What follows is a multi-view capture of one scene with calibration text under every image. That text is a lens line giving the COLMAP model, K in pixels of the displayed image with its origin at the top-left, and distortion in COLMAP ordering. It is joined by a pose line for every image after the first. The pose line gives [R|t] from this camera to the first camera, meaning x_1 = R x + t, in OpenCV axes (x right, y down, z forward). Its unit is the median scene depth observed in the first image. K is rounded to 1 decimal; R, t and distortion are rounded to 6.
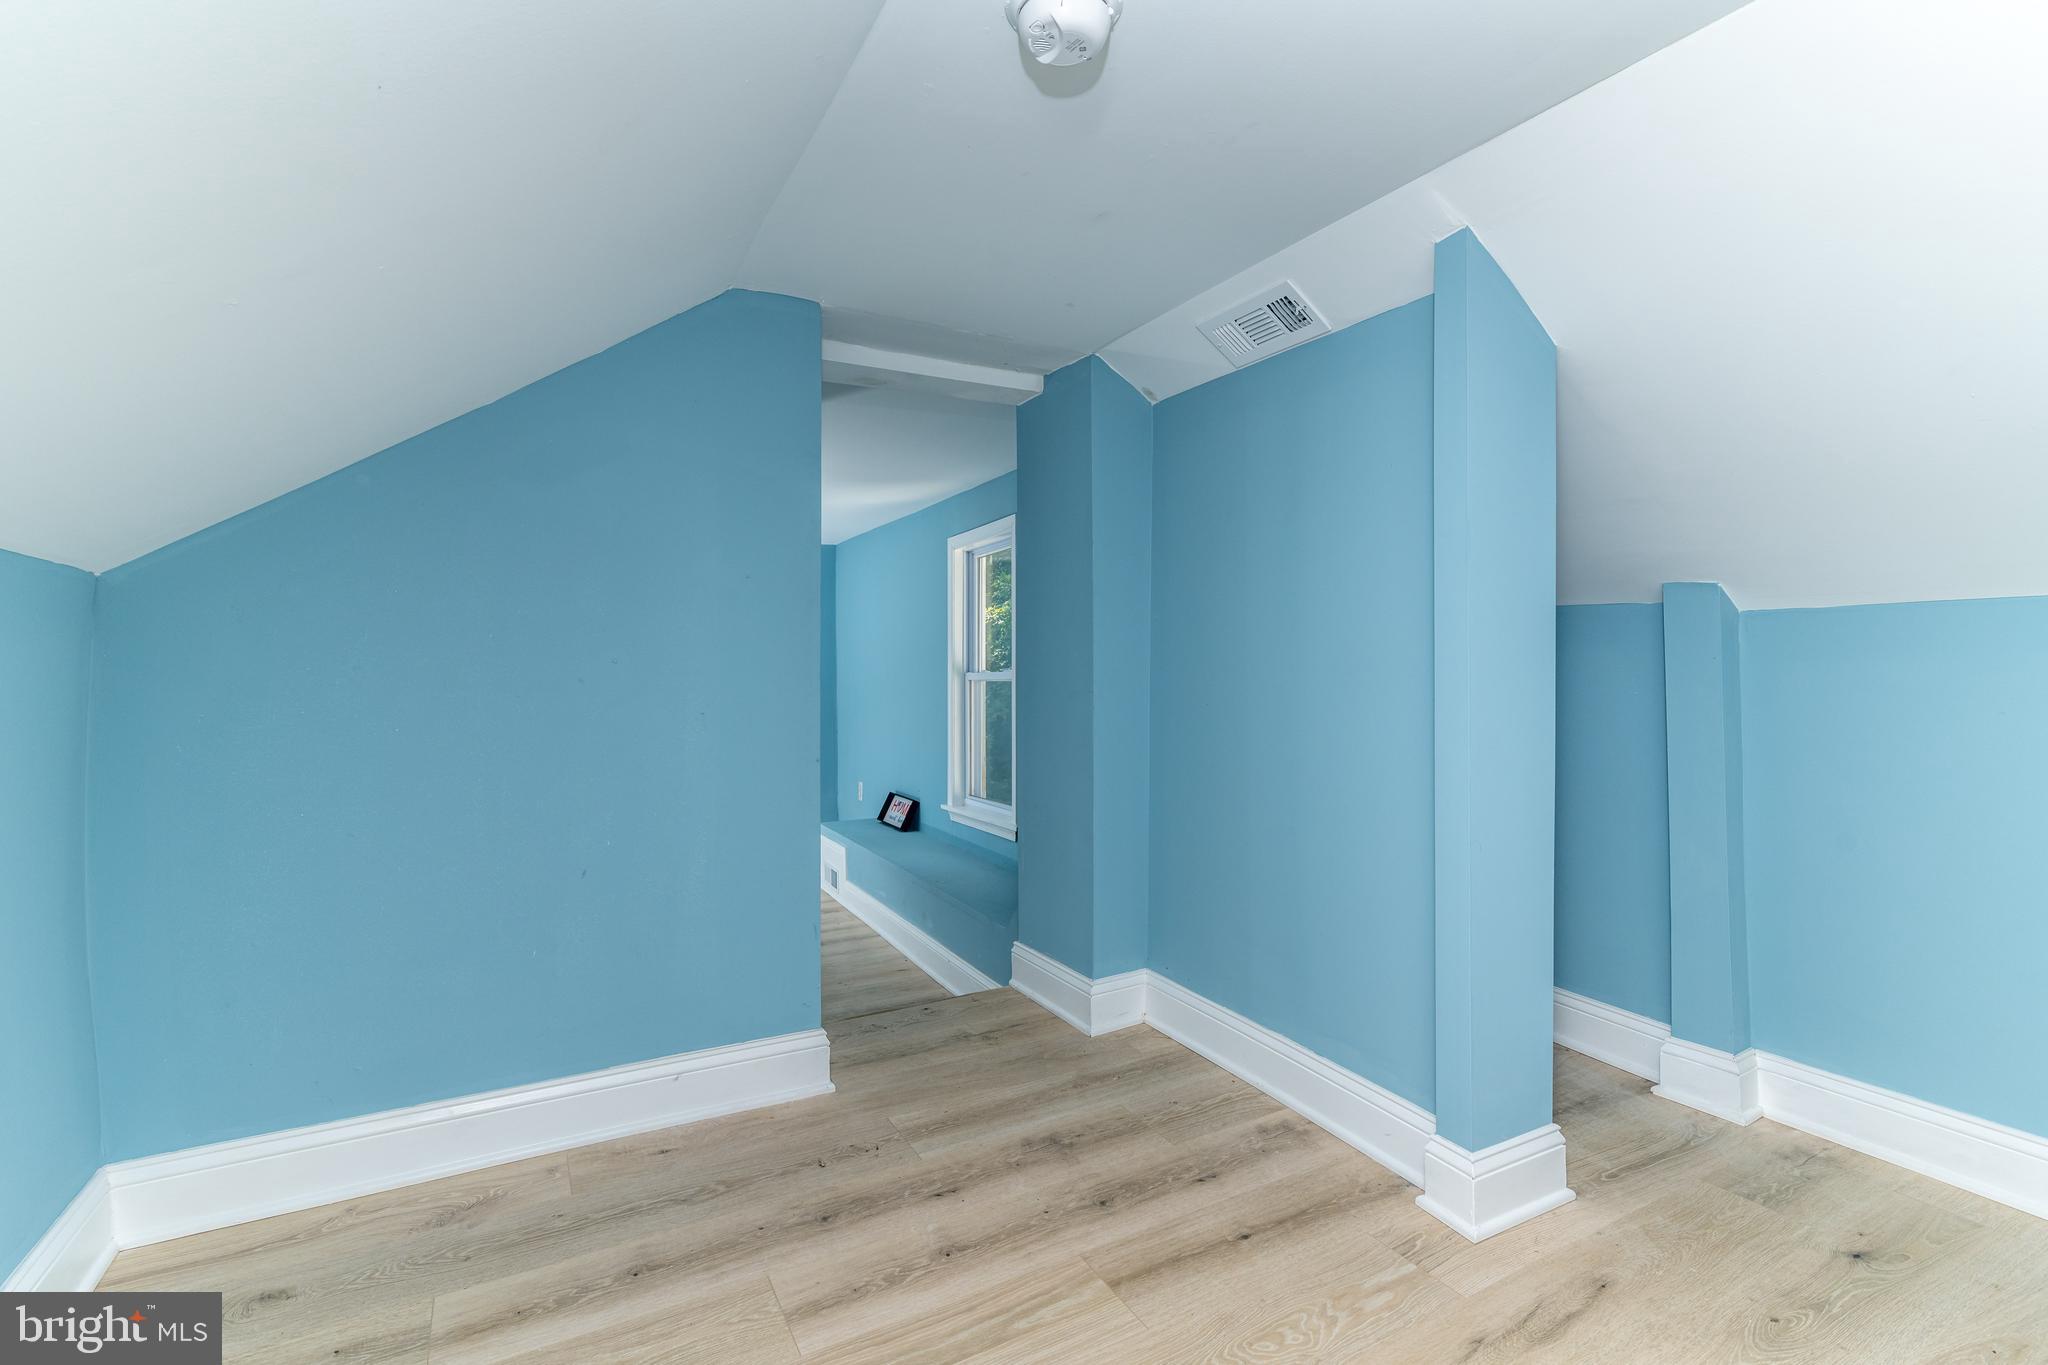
lens RADIAL K [[931.8, 0, 1022.6], [0, 931.8, 685.3], [0, 0, 1]] dist [0.015140, -0.000366]
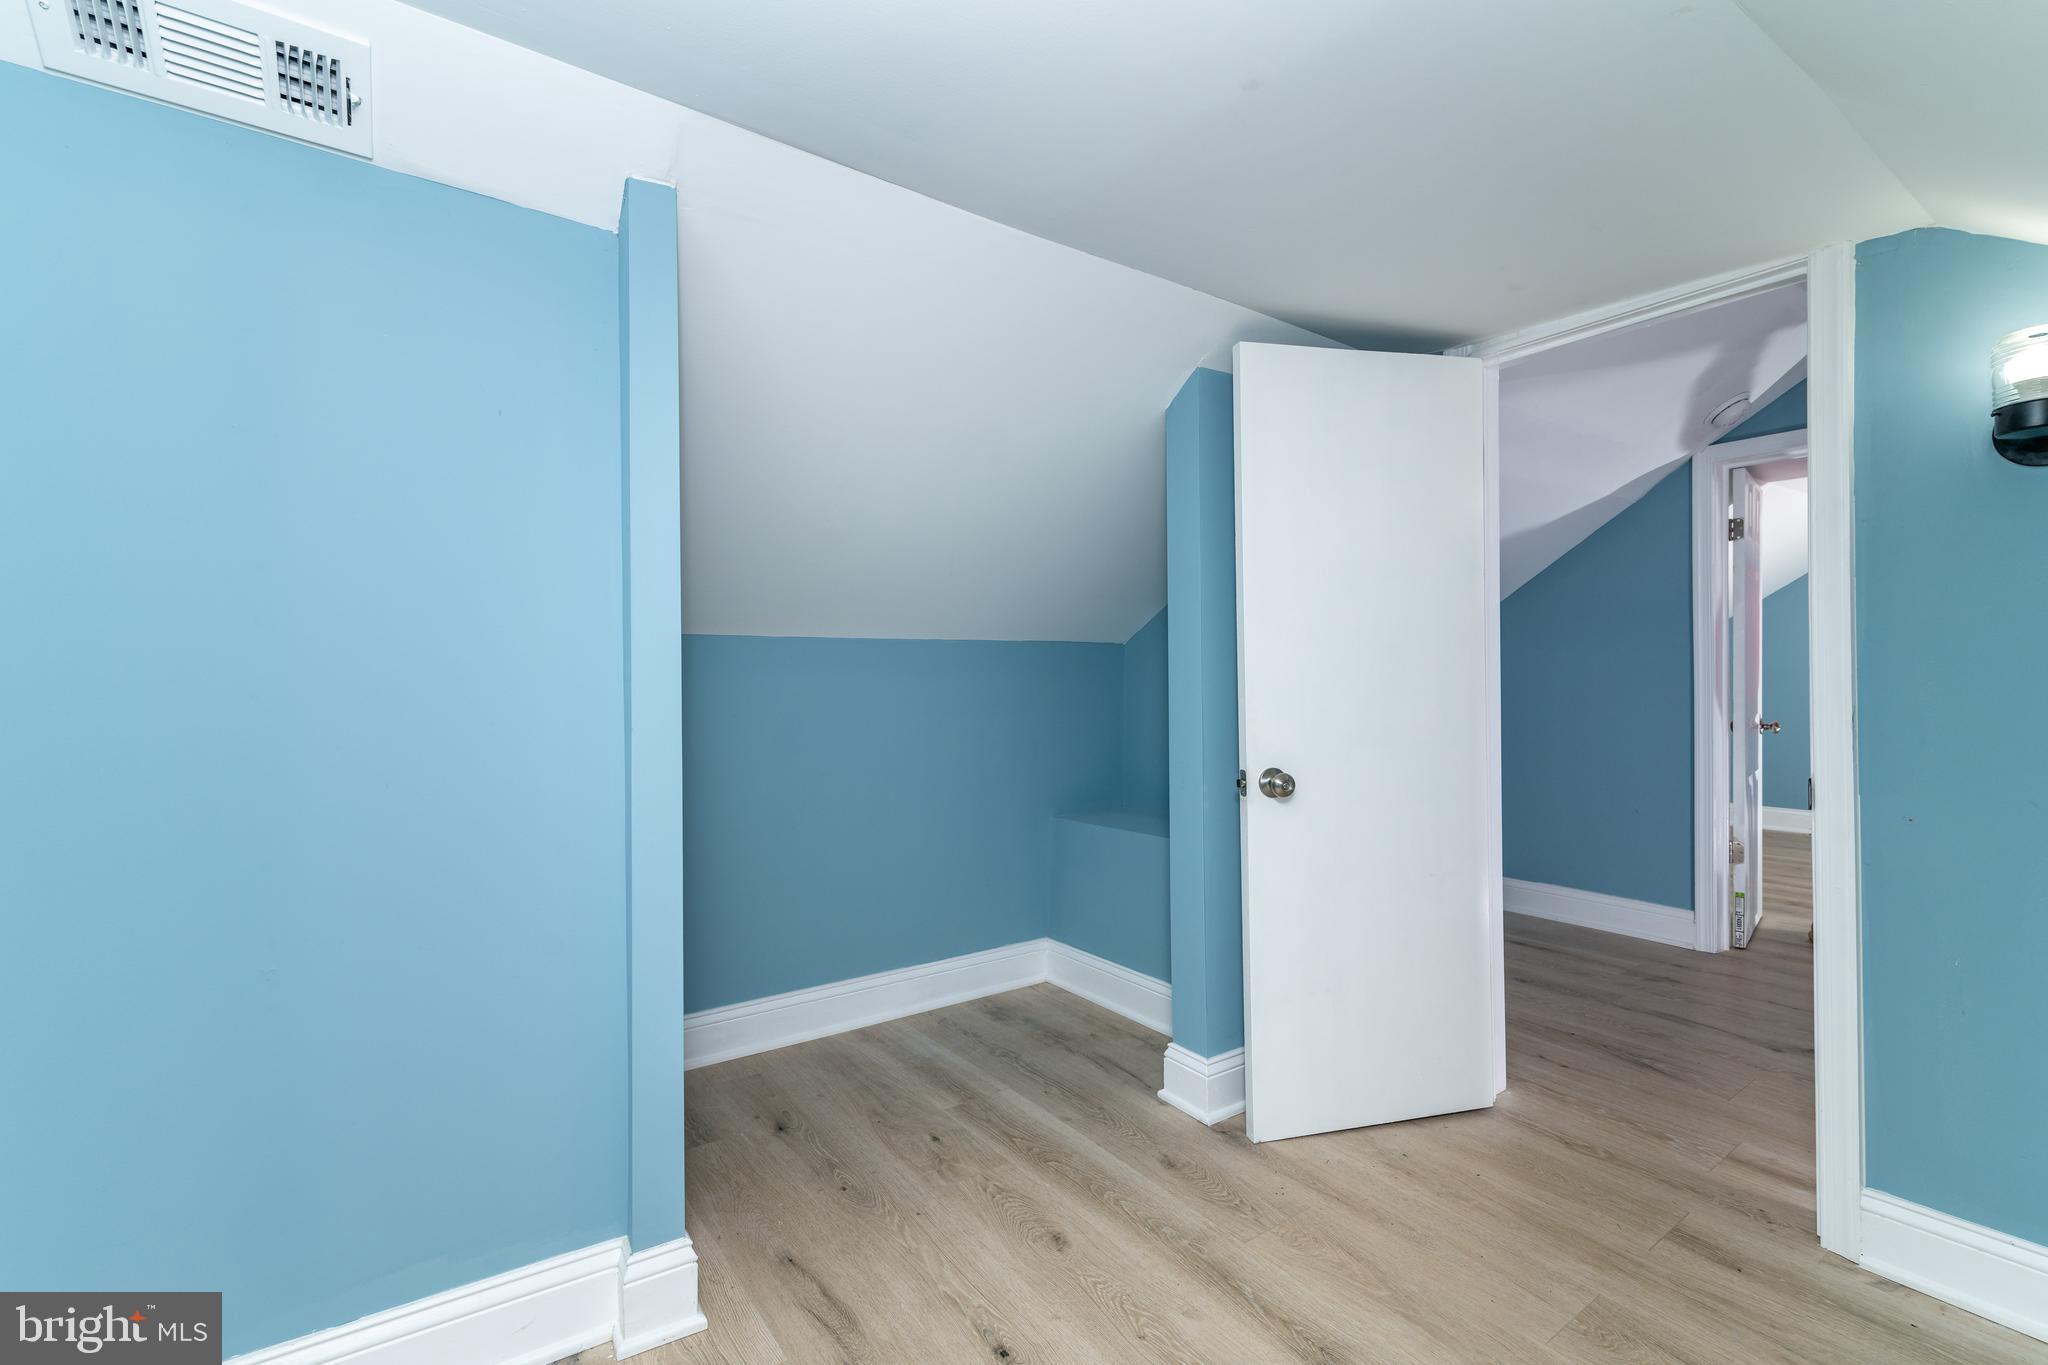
lens RADIAL K [[917.9, 0, 1013.5], [0, 917.9, 676.2], [0, 0, 1]] dist [0.021417, 0.000073]
pose [[-0.109004, 0.006150, 0.994022, -0.473201], [0.019167, 0.999808, -0.004084, -0.019081], [-0.993856, 0.018607, -0.109101, 0.864268]]
